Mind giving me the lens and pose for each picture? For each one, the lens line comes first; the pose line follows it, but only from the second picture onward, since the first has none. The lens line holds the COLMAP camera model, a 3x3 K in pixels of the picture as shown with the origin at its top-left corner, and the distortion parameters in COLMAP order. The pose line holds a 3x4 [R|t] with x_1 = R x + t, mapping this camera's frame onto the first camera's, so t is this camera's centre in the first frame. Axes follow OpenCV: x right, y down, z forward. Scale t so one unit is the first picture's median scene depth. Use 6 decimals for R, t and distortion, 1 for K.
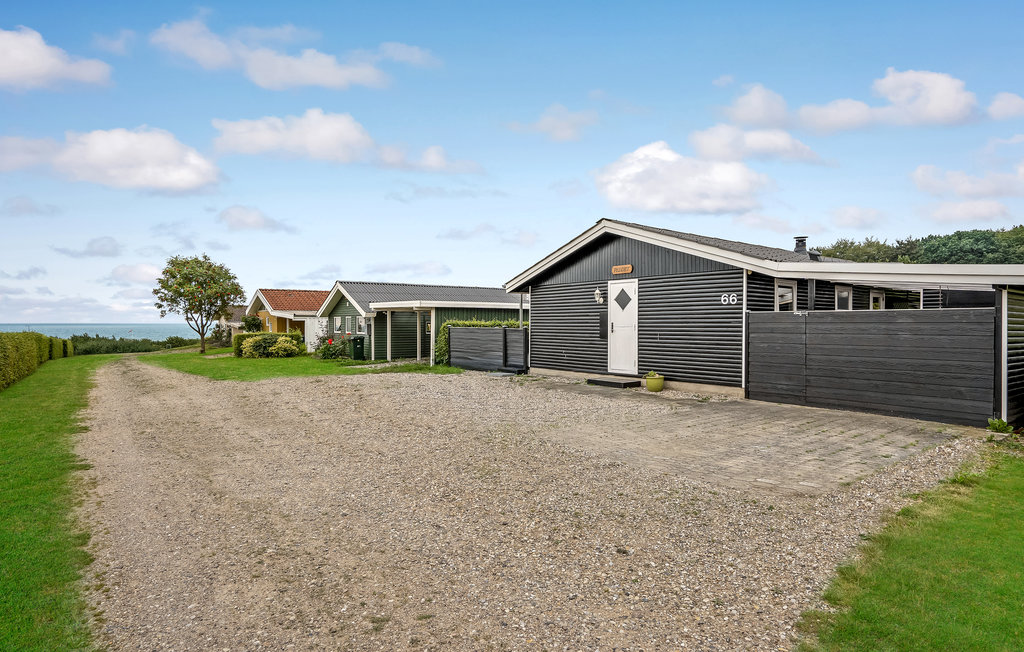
lens RADIAL K [[551.3, 0, 512.0], [0, 551.3, 326.0], [0, 0, 1]] dist [0.000217, 0.000043]
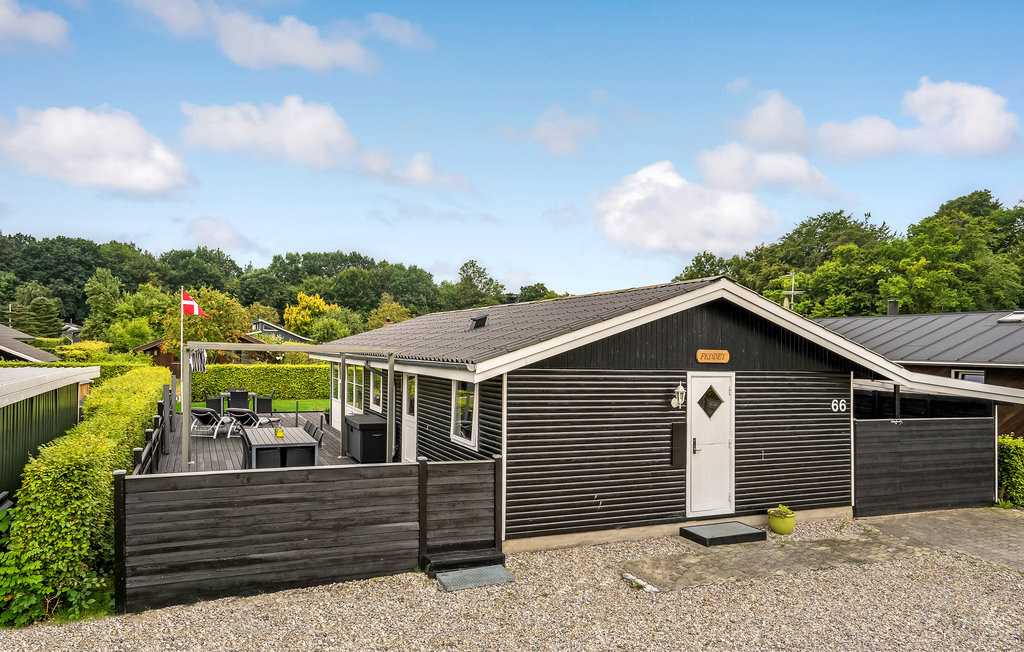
lens RADIAL K [[678.0, 0, 512.0], [0, 678.0, 326.0], [0, 0, 1]] dist [0.036755, 0.000384]
pose [[0.226392, 0.038637, 0.973270, -0.648260], [-0.017700, 0.999211, -0.035550, -0.105264], [-0.973875, -0.009178, 0.226897, 1.047974]]
